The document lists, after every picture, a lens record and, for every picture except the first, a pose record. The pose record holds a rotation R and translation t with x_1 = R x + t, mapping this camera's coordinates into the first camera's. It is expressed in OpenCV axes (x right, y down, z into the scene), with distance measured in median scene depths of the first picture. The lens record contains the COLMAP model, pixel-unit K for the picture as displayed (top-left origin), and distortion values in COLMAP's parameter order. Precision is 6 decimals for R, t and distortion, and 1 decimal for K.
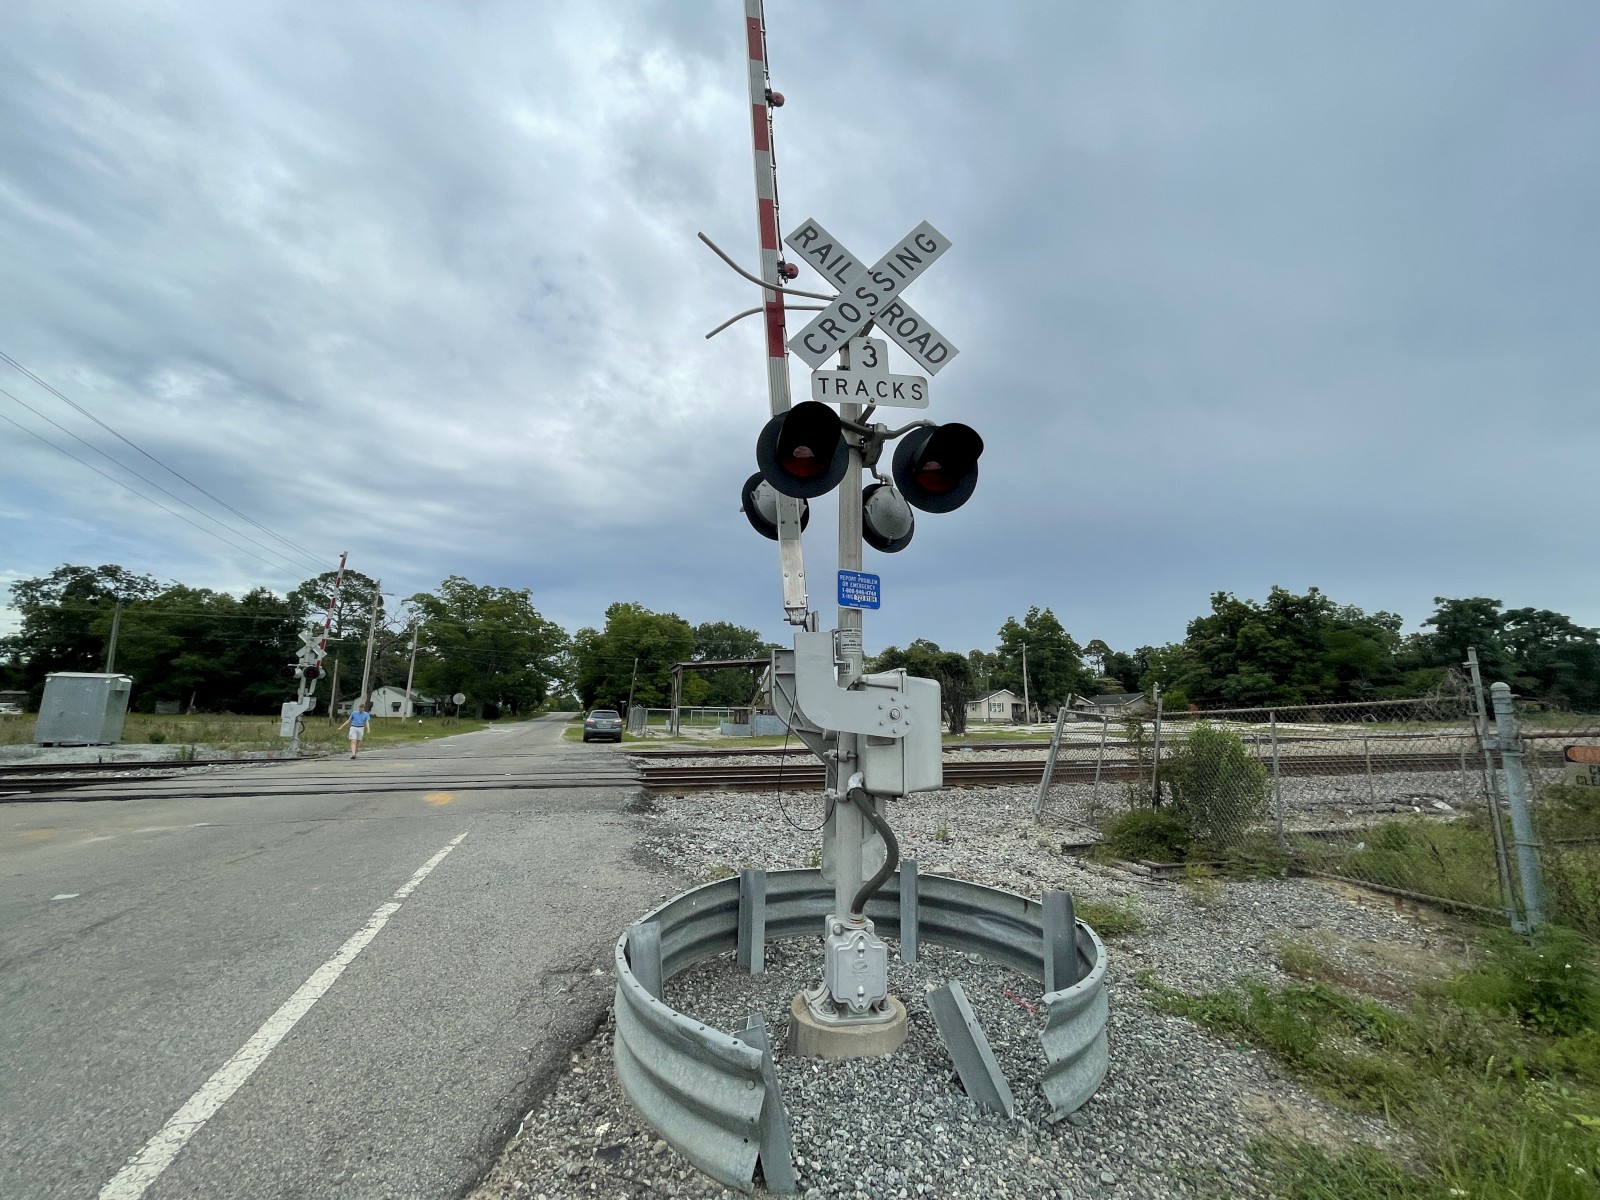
lens RADIAL K [[673.1, 0, 812.3], [0, 673.1, 599.8], [0, 0, 1]] dist [-0.001390, -0.000646]
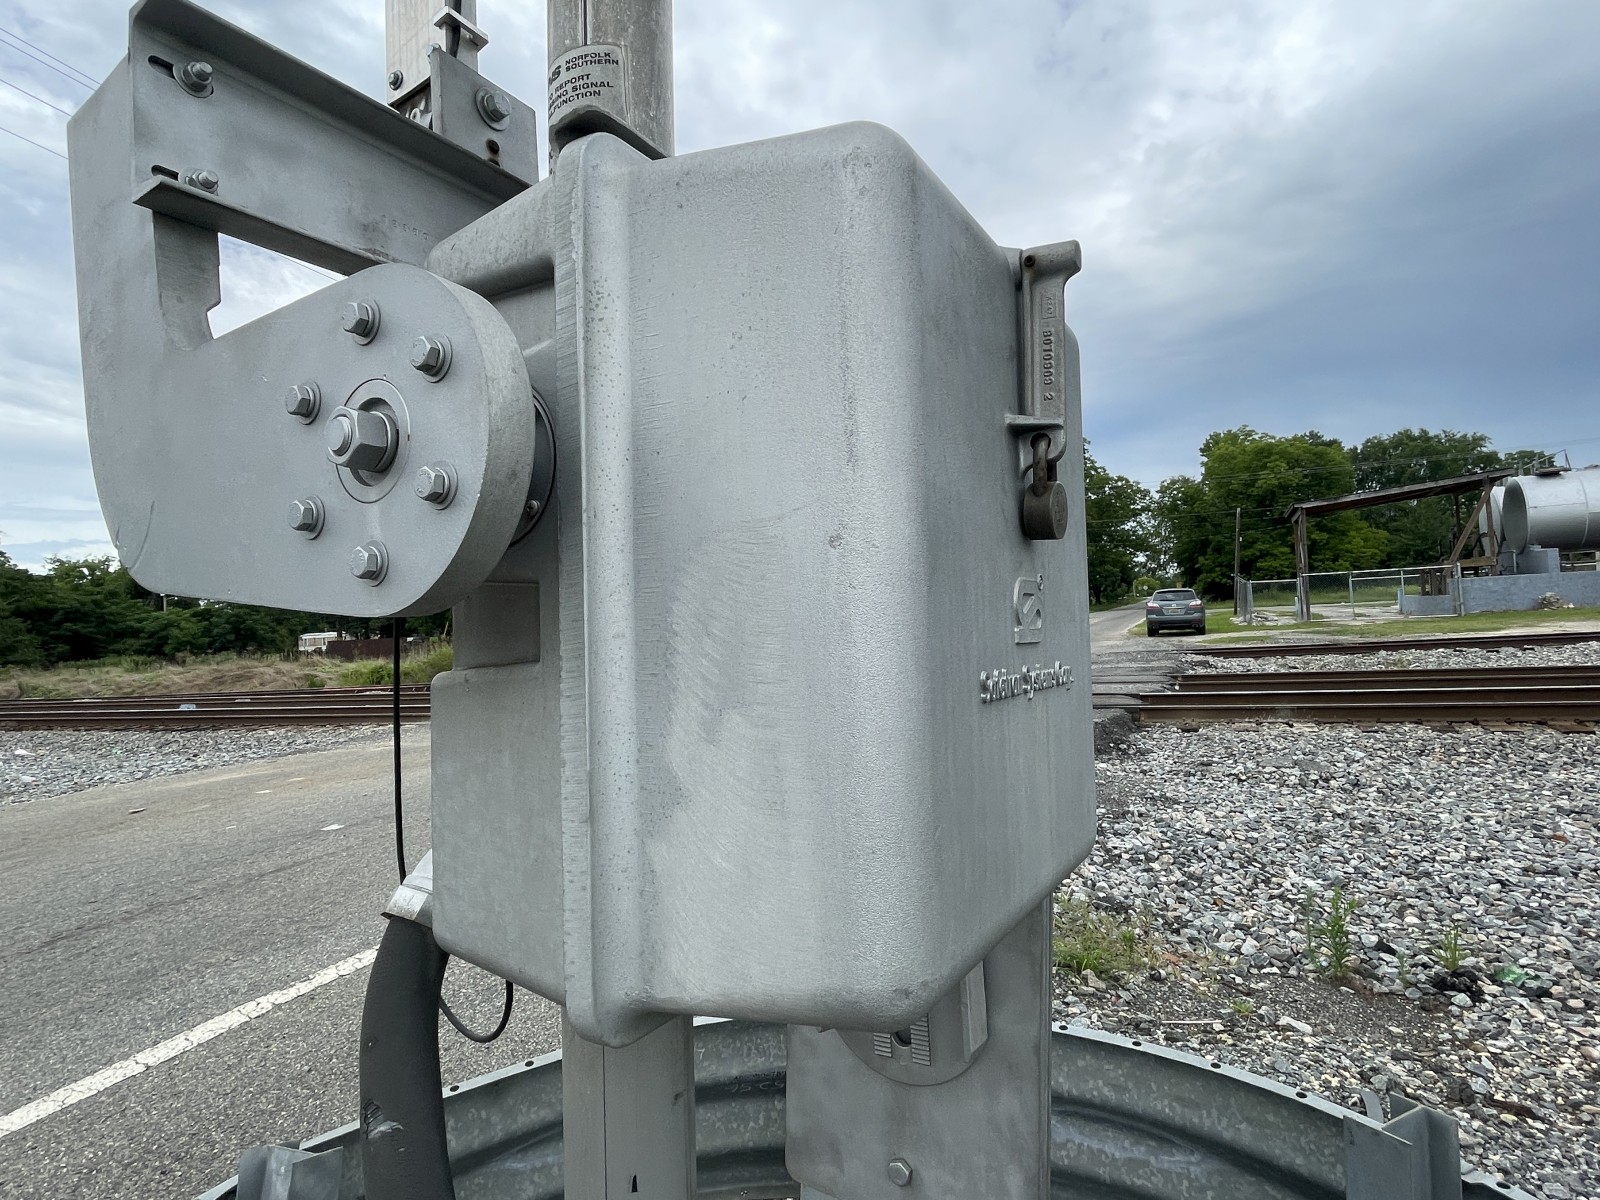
lens RADIAL K [[851.3, 0, 828.9], [0, 851.3, 620.8], [0, 0, 1]] dist [-0.002347, -0.000278]
pose [[0.708842, -0.046777, -0.703814, 0.127551], [0.180675, 0.976552, 0.117062, 0.082442], [0.681835, -0.210140, 0.700673, 0.395340]]
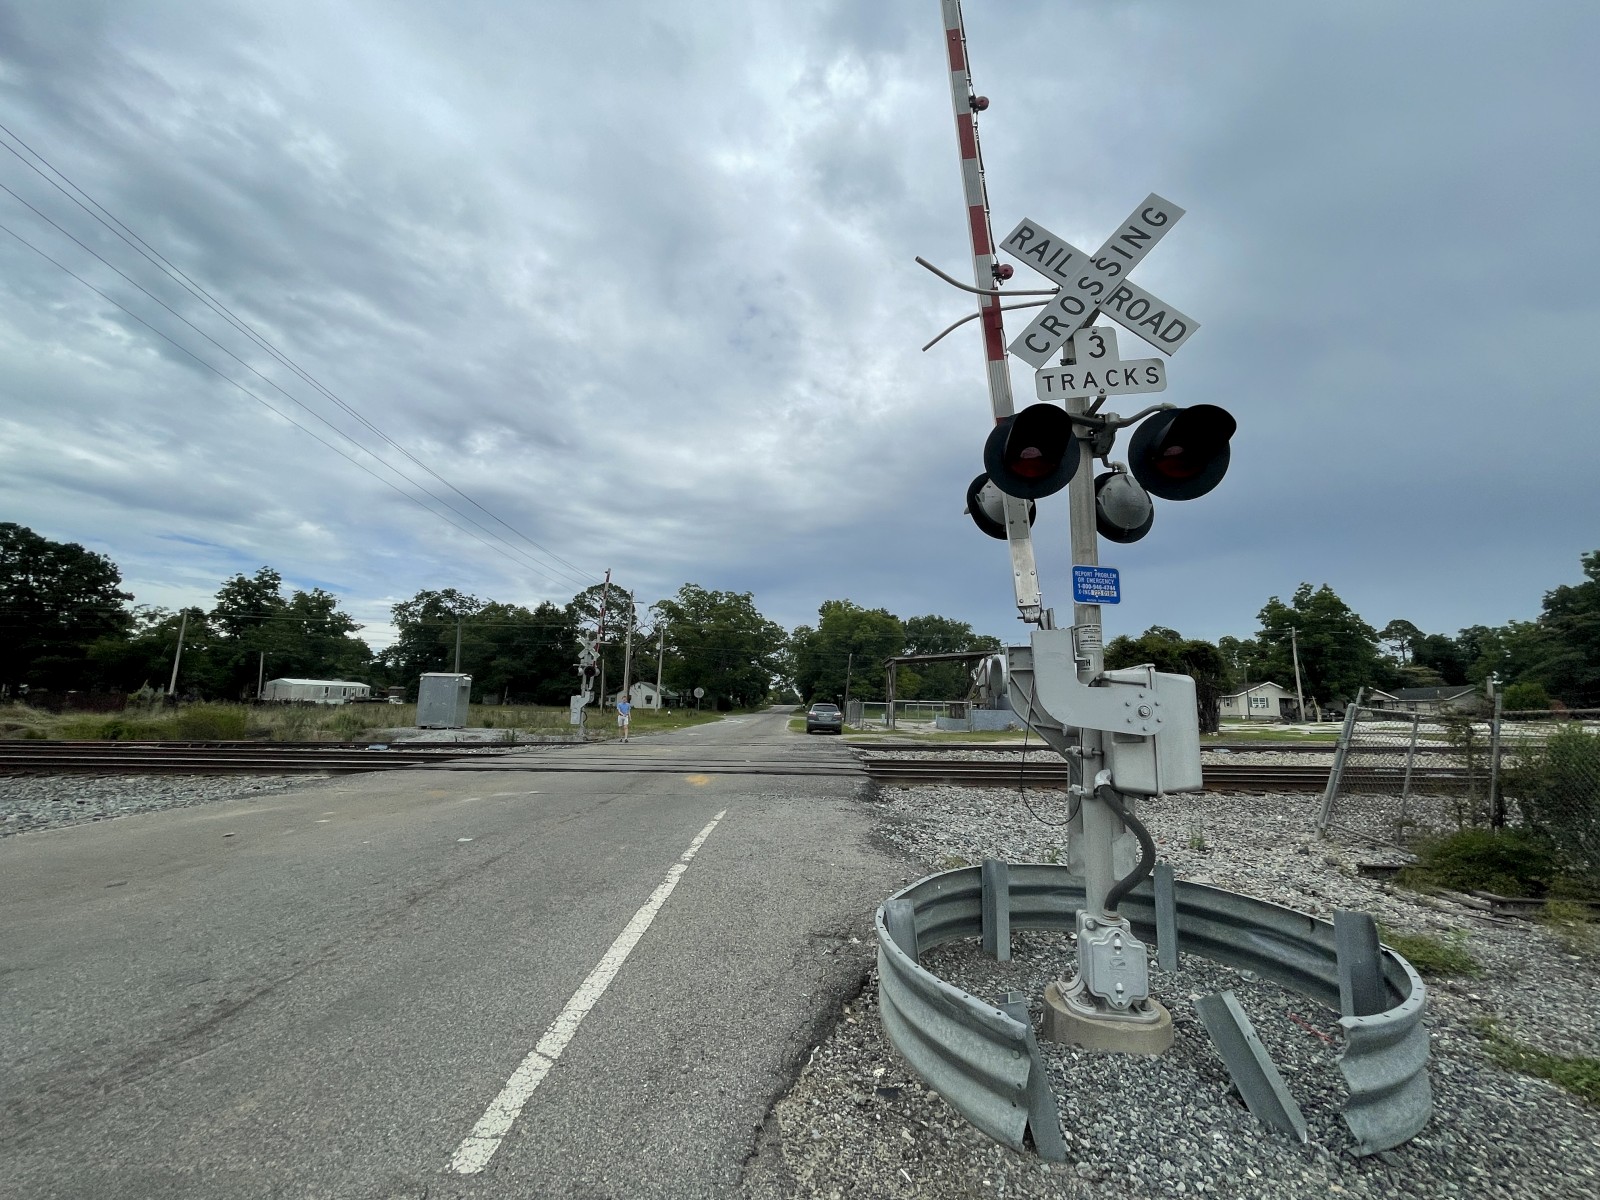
lens RADIAL K [[675.7, 0, 790.8], [0, 675.7, 599.8], [0, 0, 1]] dist [-0.003444, -0.000198]
pose [[0.943890, -0.044413, -0.327261, -0.014004], [0.047603, 0.998865, 0.001739, -0.007396], [0.326813, -0.017220, 0.944932, -0.037754]]
